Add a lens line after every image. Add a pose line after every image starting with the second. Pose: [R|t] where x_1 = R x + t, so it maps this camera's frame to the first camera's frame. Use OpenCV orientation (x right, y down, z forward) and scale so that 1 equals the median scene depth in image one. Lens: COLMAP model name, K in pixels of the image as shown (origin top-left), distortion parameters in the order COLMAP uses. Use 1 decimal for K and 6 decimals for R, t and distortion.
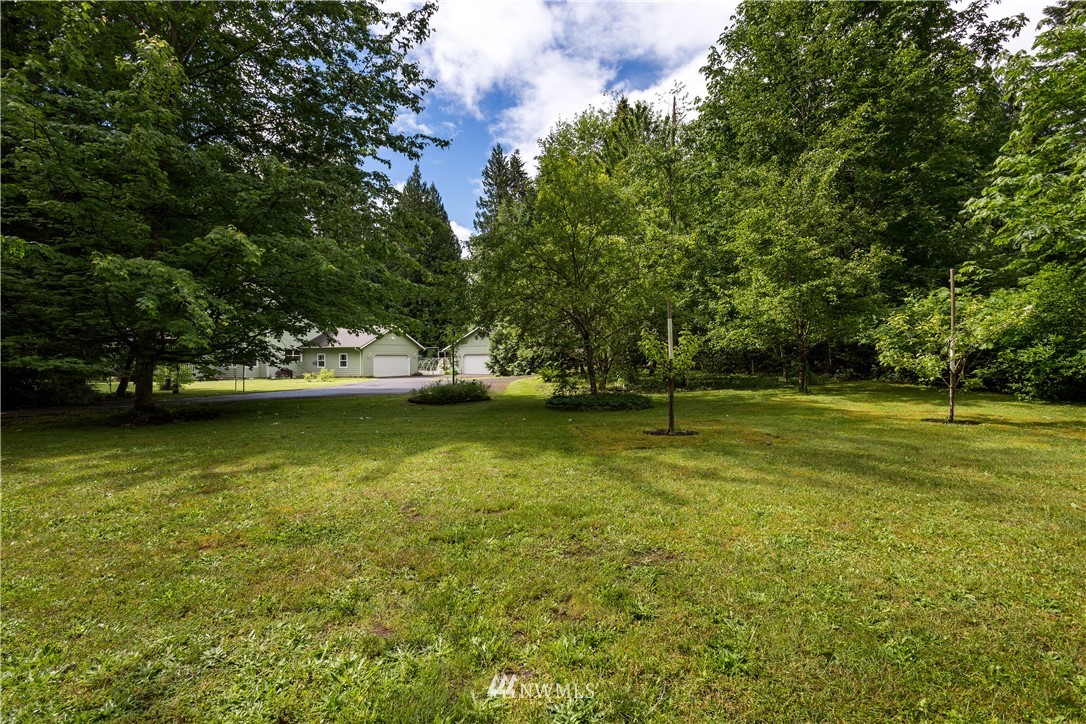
lens RADIAL K [[514.8, 0, 540.4], [0, 514.8, 359.1], [0, 0, 1]] dist [0.006584, 0.000884]
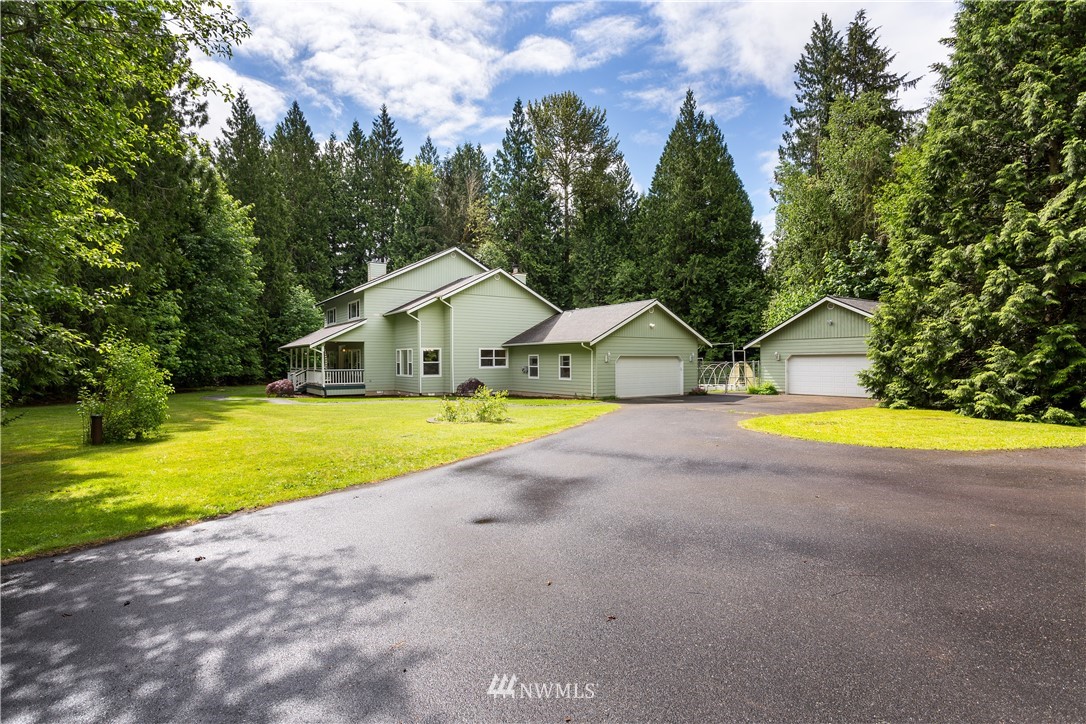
lens RADIAL K [[589.9, 0, 541.3], [0, 589.9, 360.5], [0, 0, 1]] dist [0.000895, 0.000118]
pose [[0.888934, 0.000443, -0.458035, -0.083004], [-0.001440, 0.999997, -0.001828, -0.001985], [0.458033, 0.002285, 0.888932, 0.307798]]
